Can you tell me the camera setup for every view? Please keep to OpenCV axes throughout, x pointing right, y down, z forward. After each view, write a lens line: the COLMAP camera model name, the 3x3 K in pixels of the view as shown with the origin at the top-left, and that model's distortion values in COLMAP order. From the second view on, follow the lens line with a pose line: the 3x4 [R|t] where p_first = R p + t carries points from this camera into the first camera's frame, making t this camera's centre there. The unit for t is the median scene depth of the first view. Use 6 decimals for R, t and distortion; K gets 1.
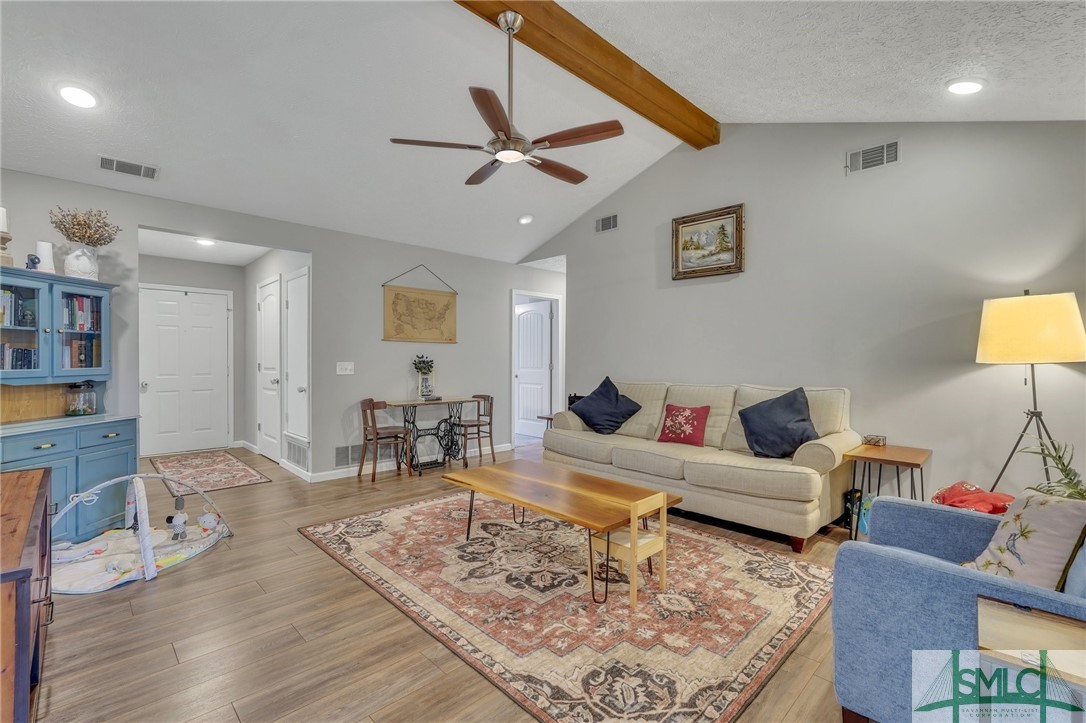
lens RADIAL K [[488.5, 0, 541.1], [0, 488.5, 358.5], [0, 0, 1]] dist [-0.009241, 0.004363]
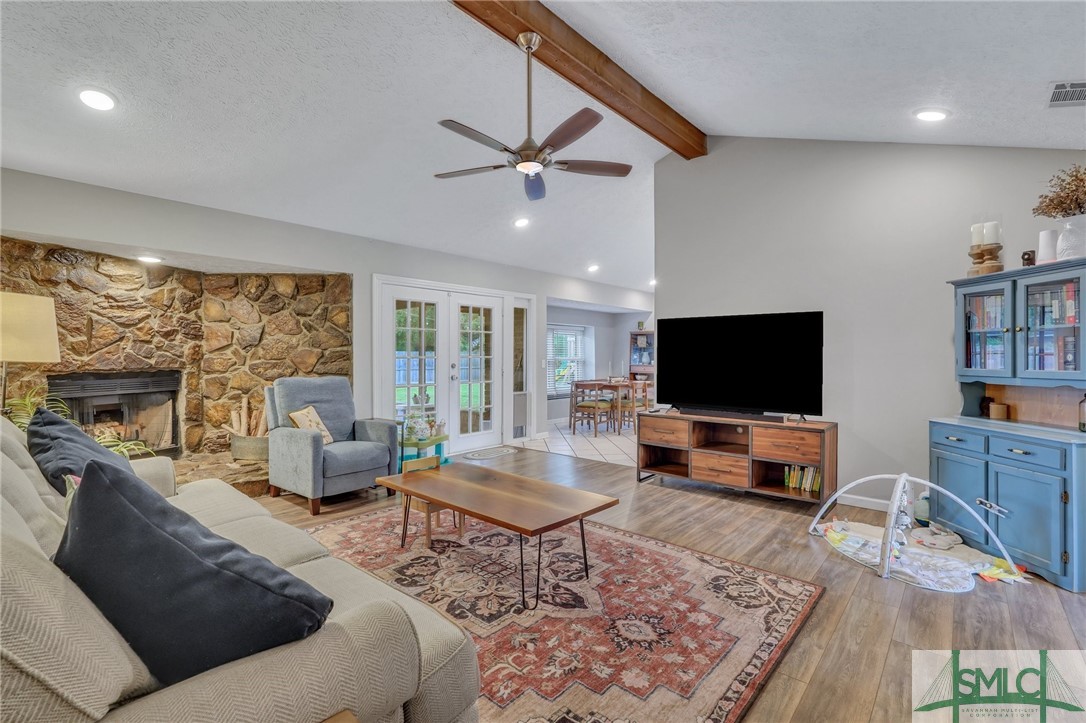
lens RADIAL K [[477.6, 0, 550.6], [0, 477.6, 361.1], [0, 0, 1]] dist [-0.011980, 0.000026]
pose [[-0.996321, -0.000360, -0.085695, -0.018956], [-0.001117, 0.999961, 0.008787, -0.002326], [0.085688, 0.008850, -0.996283, 1.765167]]
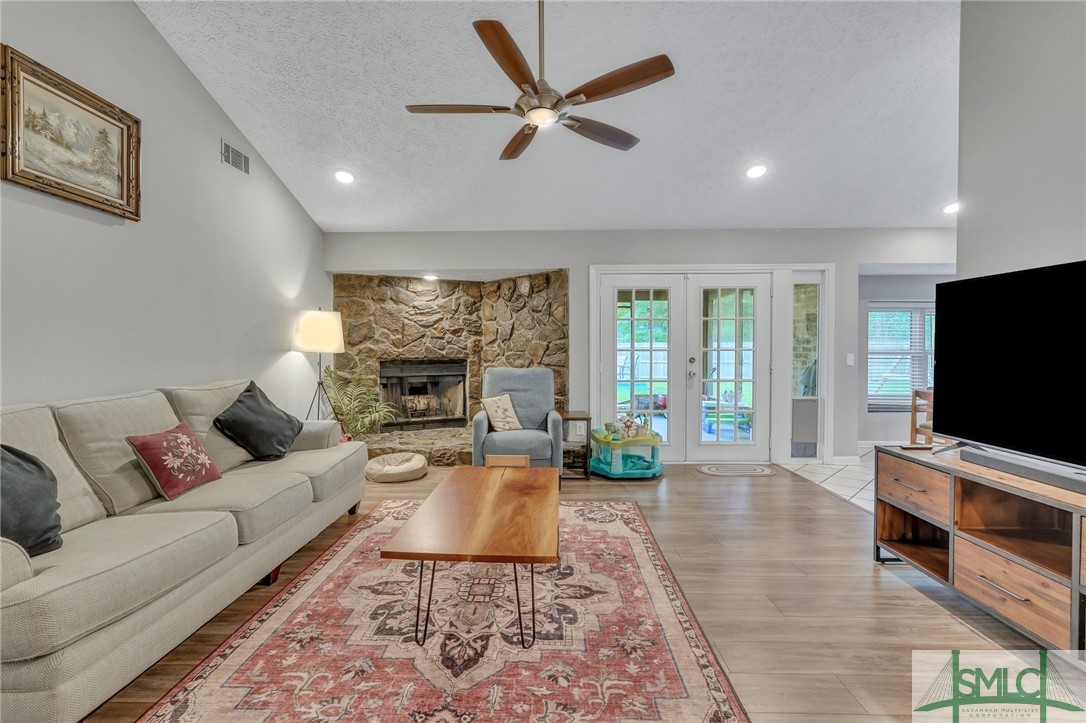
lens RADIAL K [[488.5, 0, 541.4], [0, 488.5, 354.5], [0, 0, 1]] dist [-0.009241, 0.004363]
pose [[-0.706407, -0.011410, 0.707714, -0.584709], [-0.001516, 0.999892, 0.014607, -0.007835], [-0.707805, 0.009246, -0.706348, 1.397378]]
